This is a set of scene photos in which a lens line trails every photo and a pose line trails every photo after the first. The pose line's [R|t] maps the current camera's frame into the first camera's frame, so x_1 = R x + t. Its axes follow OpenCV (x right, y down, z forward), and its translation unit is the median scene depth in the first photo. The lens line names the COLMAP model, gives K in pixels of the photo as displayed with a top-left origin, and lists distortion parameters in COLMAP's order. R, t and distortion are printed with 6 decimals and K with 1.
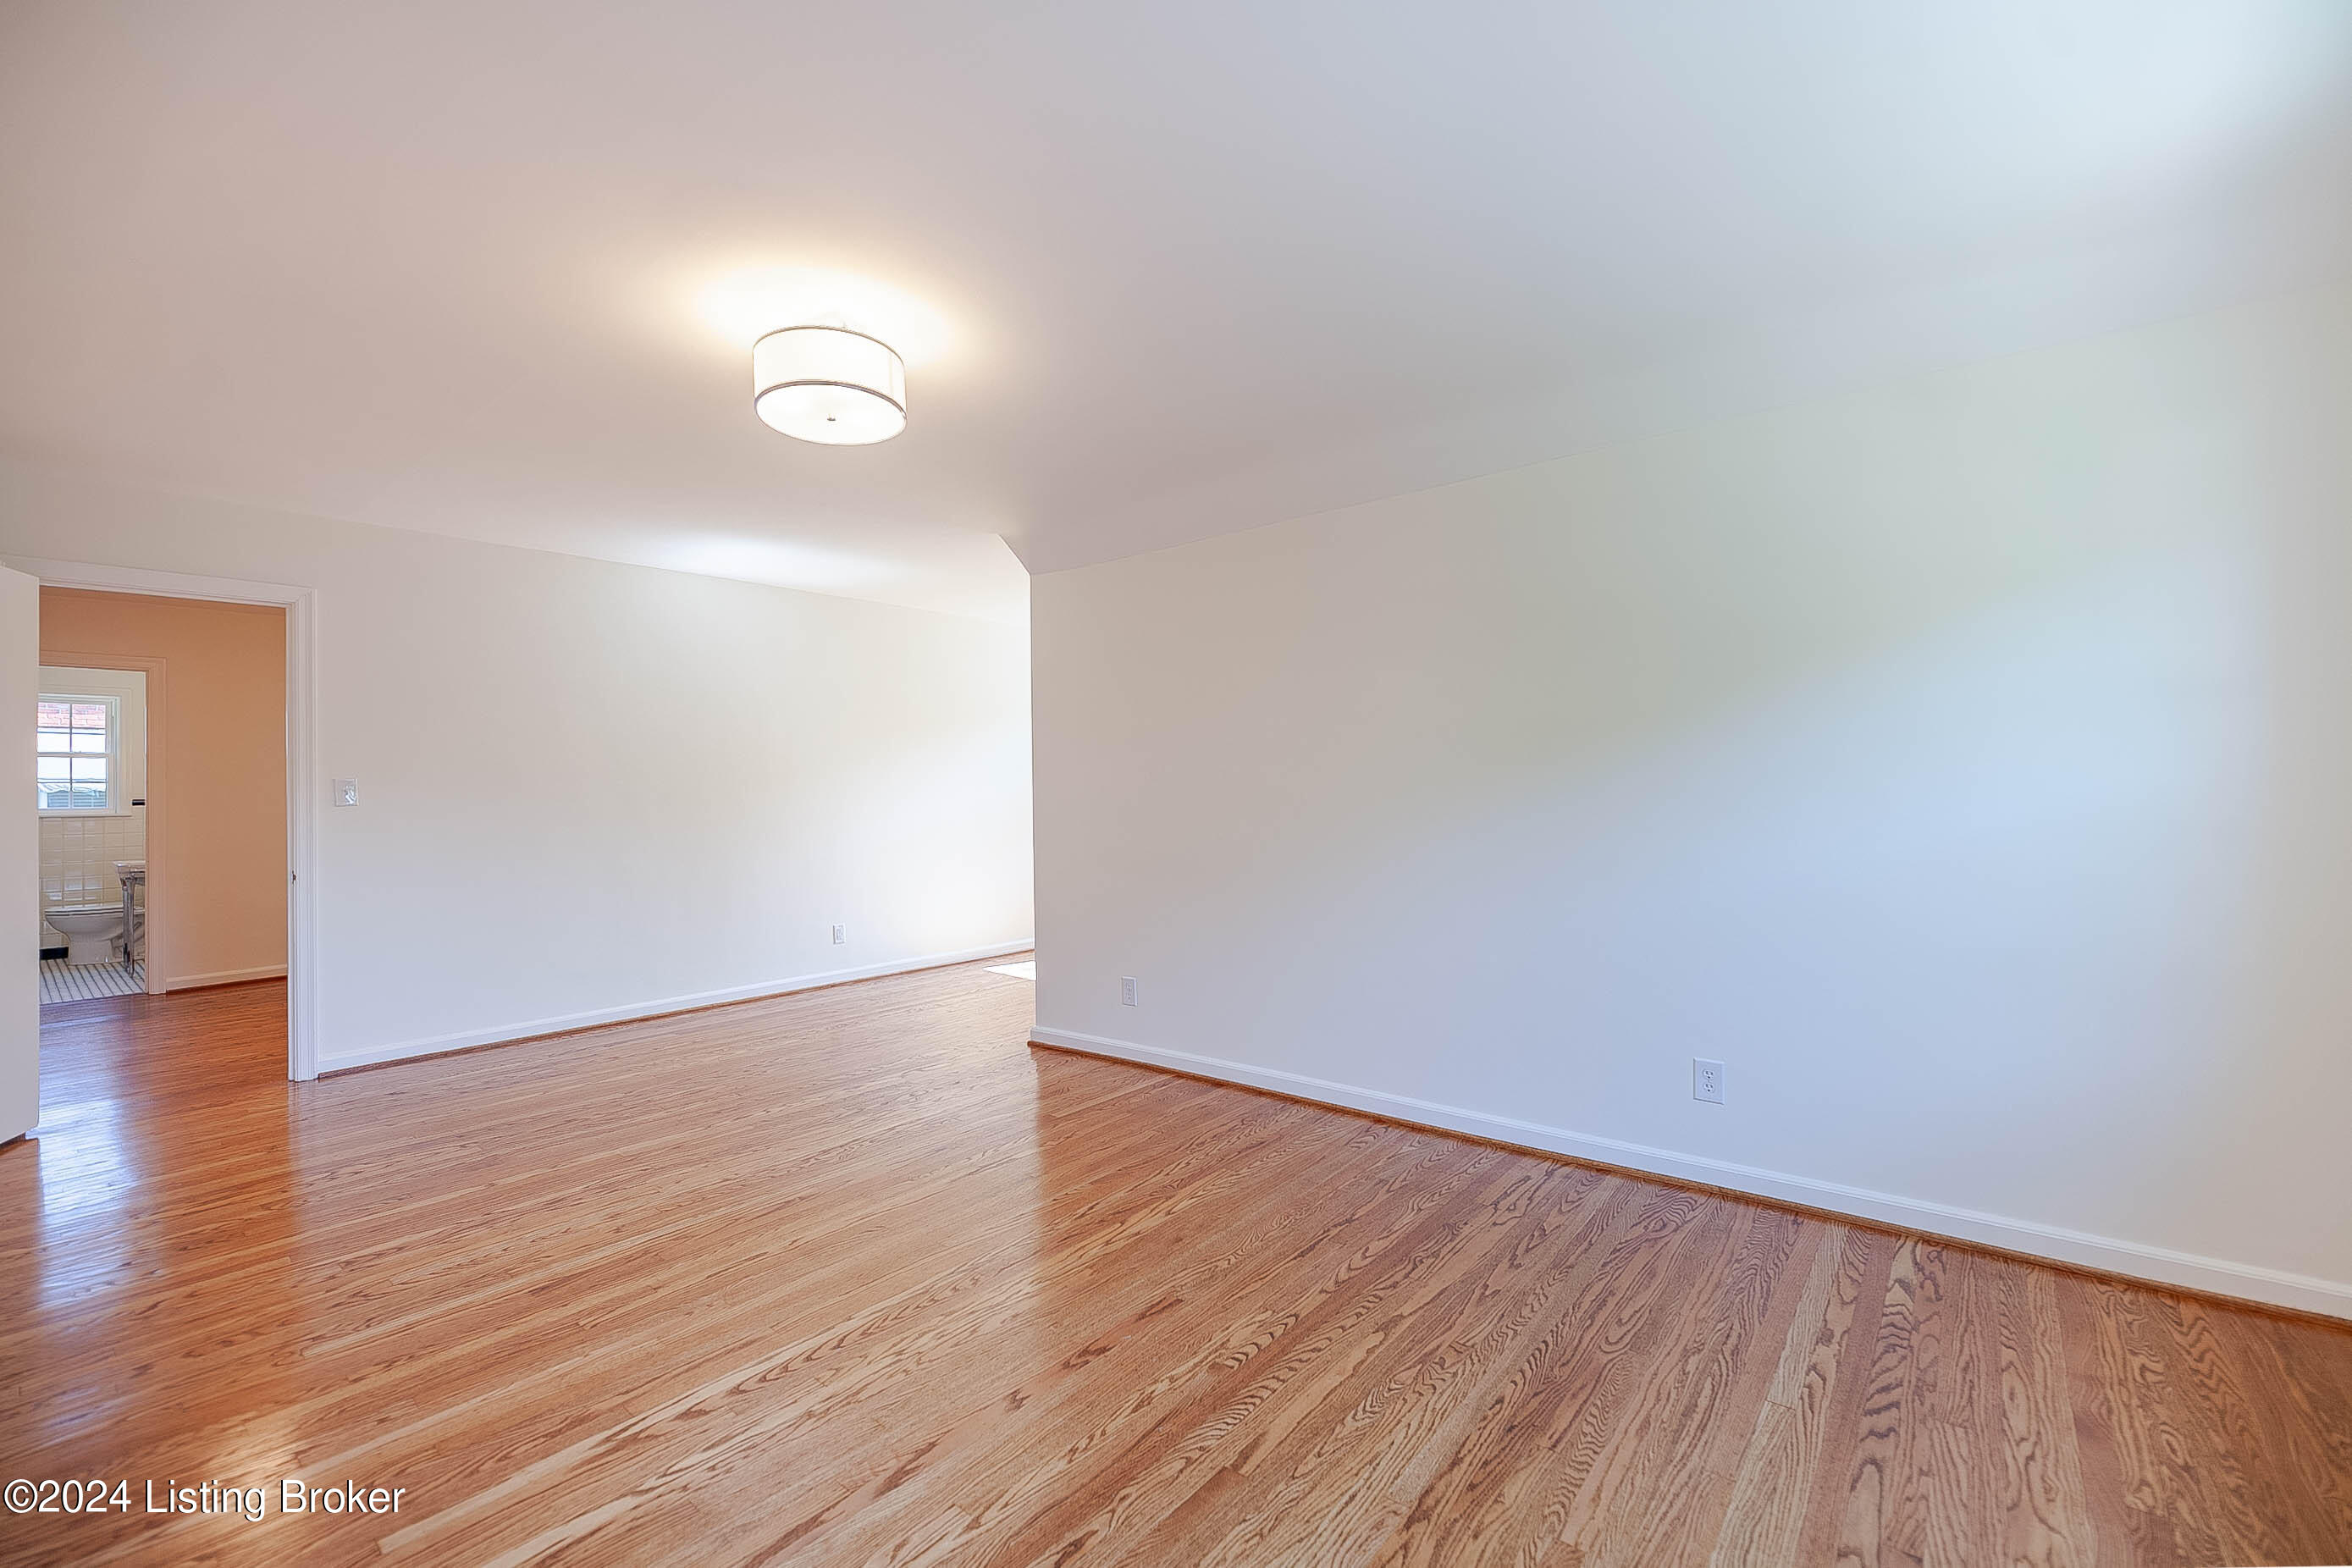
lens RADIAL K [[980.8, 0, 1170.7], [0, 980.8, 785.8], [0, 0, 1]] dist [-0.003811, -0.000376]
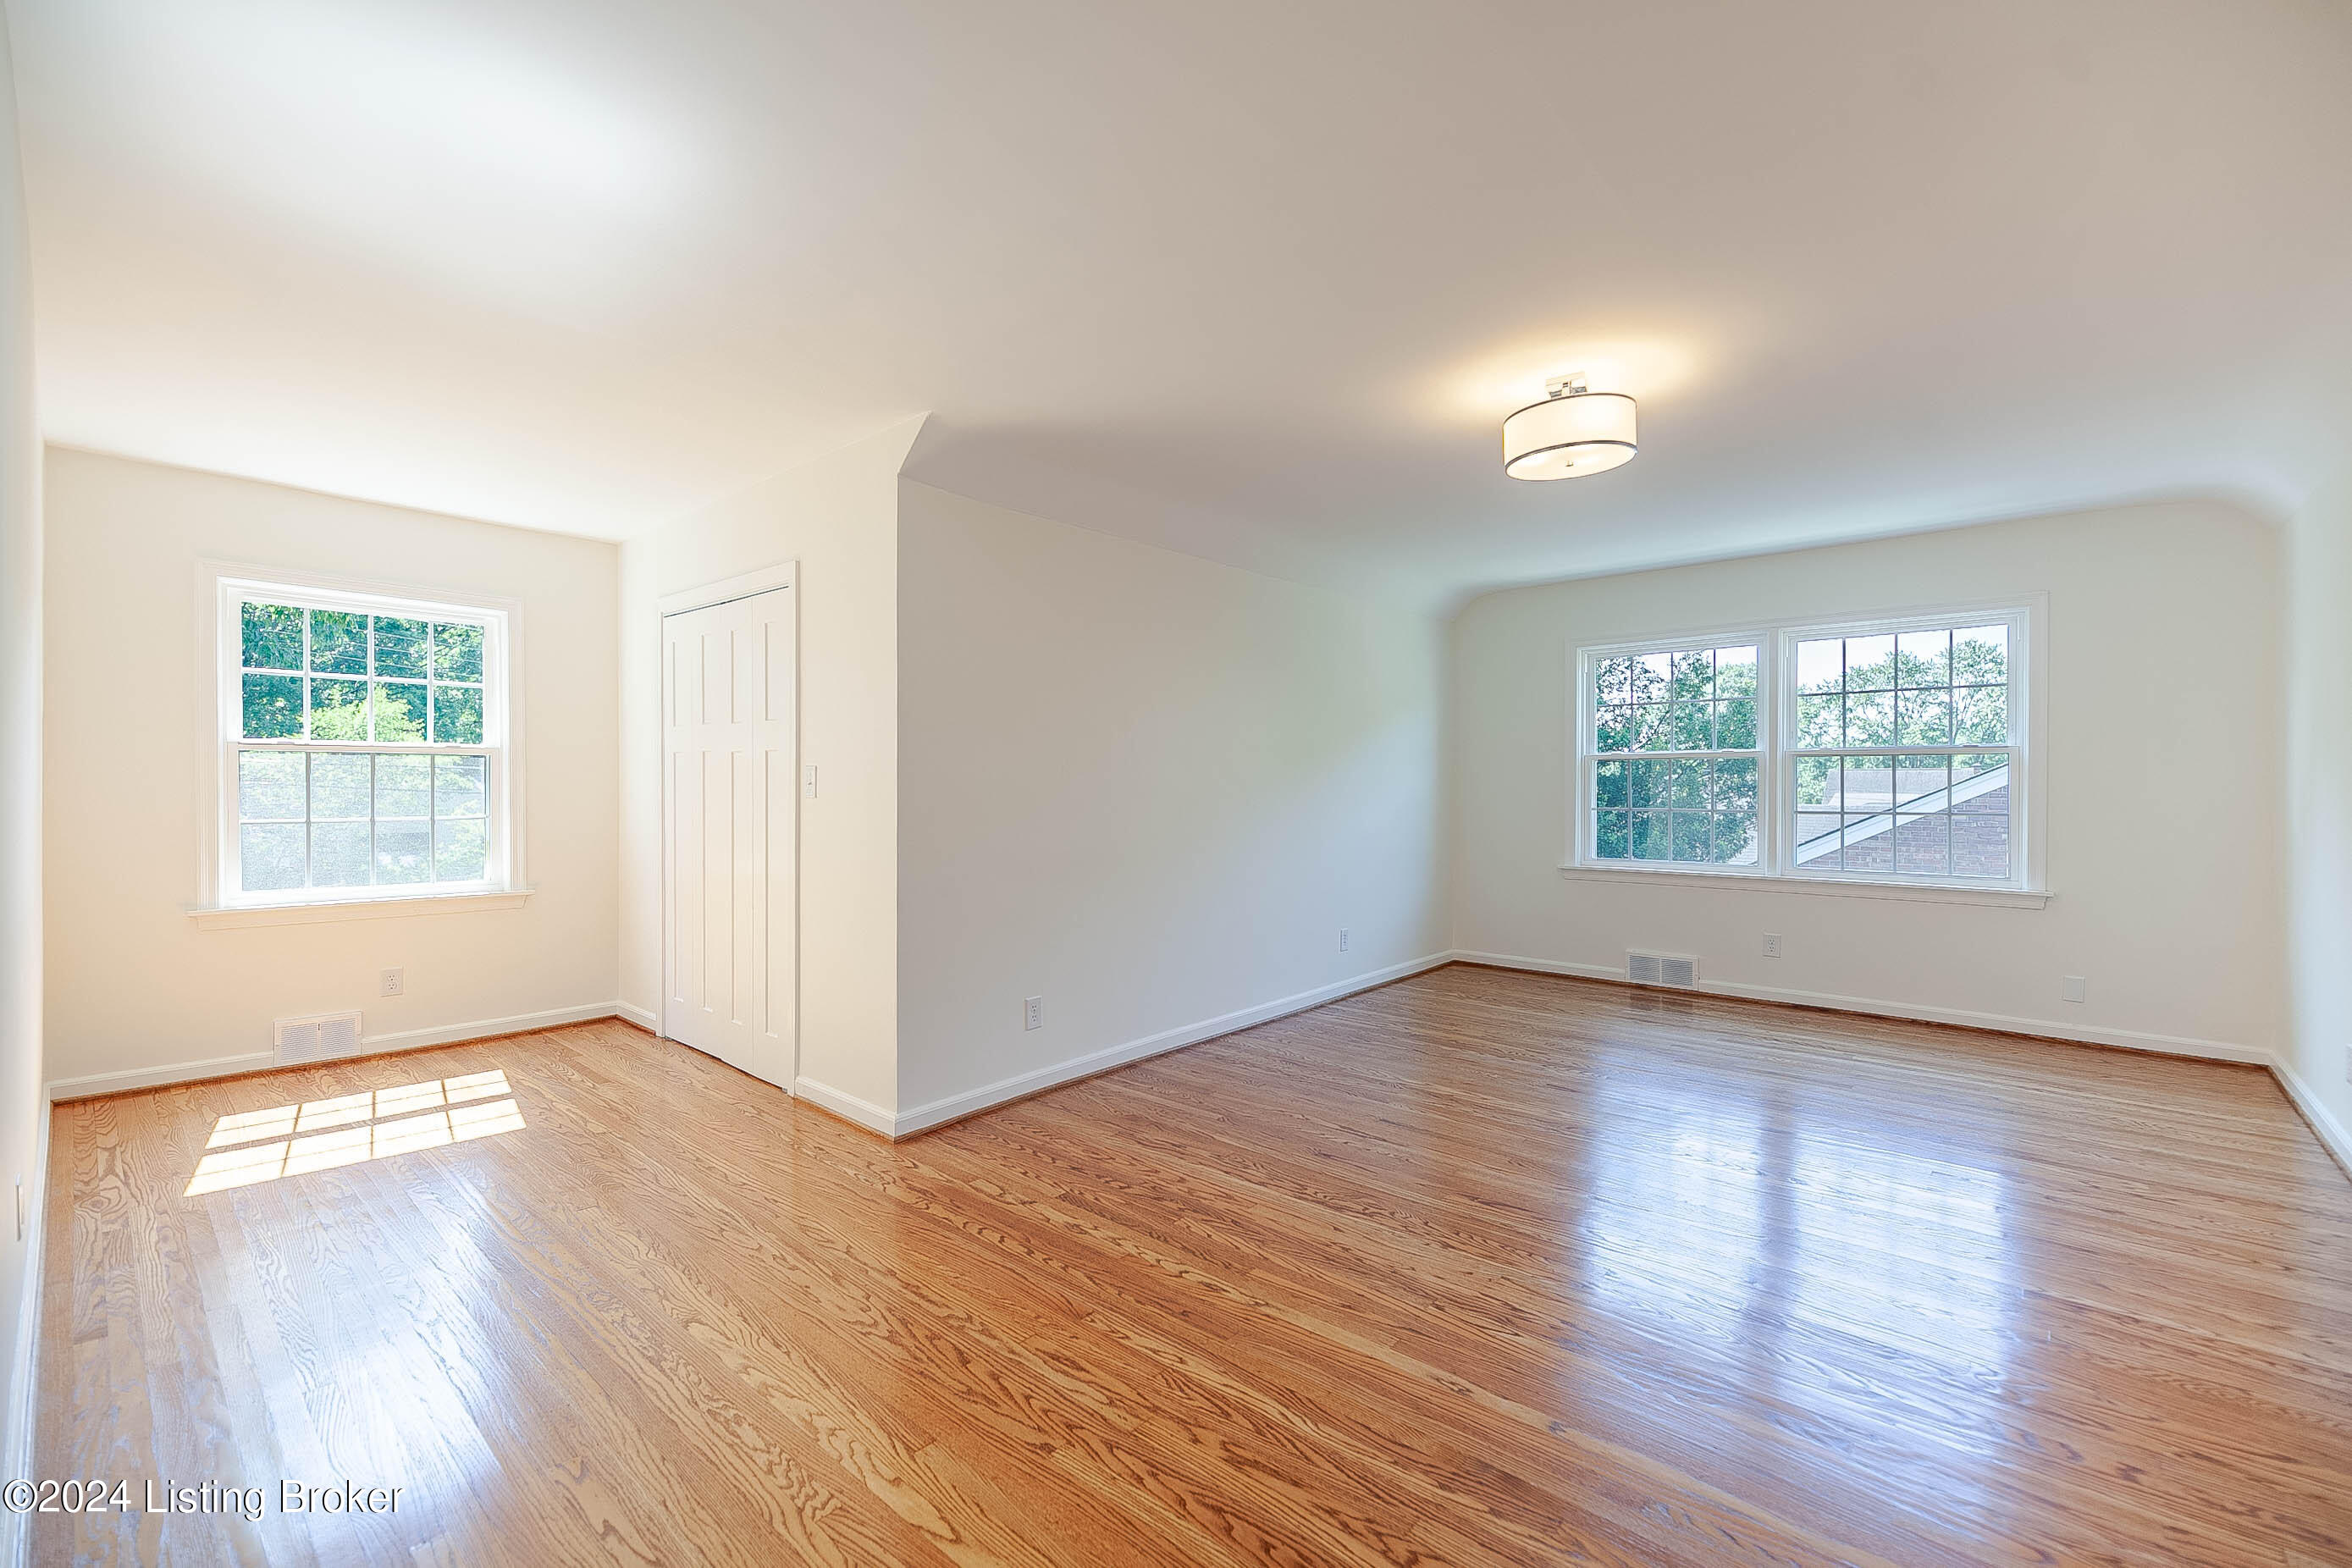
lens RADIAL K [[980.8, 0, 1170.4], [0, 980.8, 790.2], [0, 0, 1]] dist [-0.003811, -0.000376]
pose [[0.040840, 0.003147, 0.999161, -1.073395], [-0.003698, 0.999989, -0.002999, 0.017385], [-0.999159, -0.003573, 0.040851, 0.999120]]
